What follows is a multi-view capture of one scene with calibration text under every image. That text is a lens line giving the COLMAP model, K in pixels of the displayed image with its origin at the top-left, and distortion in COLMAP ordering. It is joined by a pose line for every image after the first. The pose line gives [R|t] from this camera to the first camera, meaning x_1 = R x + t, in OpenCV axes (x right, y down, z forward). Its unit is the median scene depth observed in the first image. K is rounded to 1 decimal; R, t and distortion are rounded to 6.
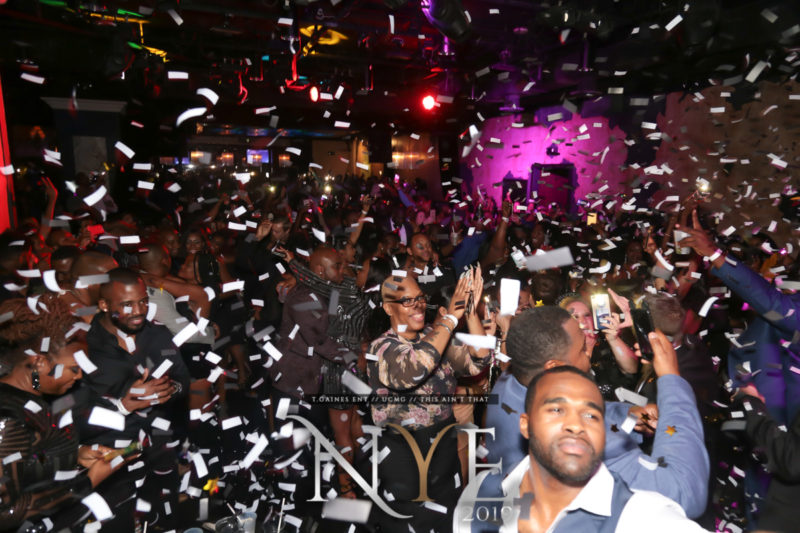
lens RADIAL K [[526.9, 0, 400.0], [0, 526.9, 266.5], [0, 0, 1]] dist [-0.002468, 0.001465]
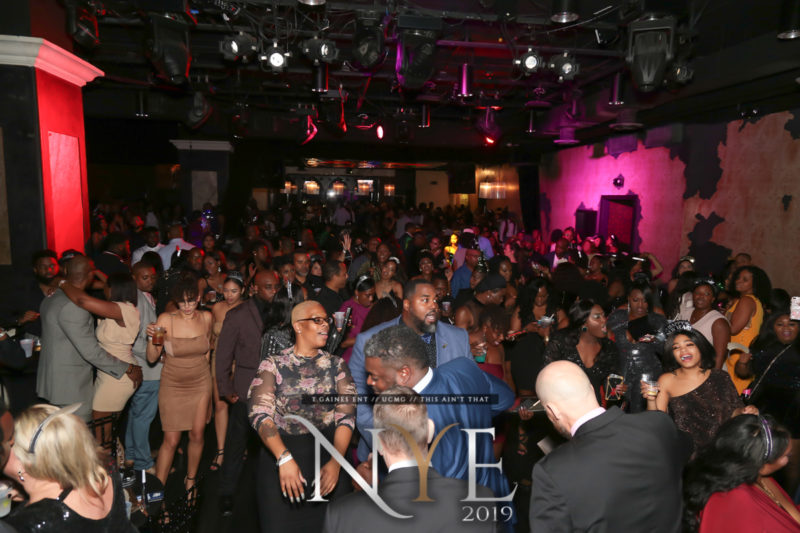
lens RADIAL K [[526.9, 0, 400.0], [0, 526.9, 266.5], [0, 0, 1]] dist [-0.002468, 0.001465]
pose [[0.970330, 0.034143, -0.239360, 0.134537], [-0.046614, 0.997824, -0.046633, 0.000769], [0.237247, 0.056407, 0.969810, -0.031296]]
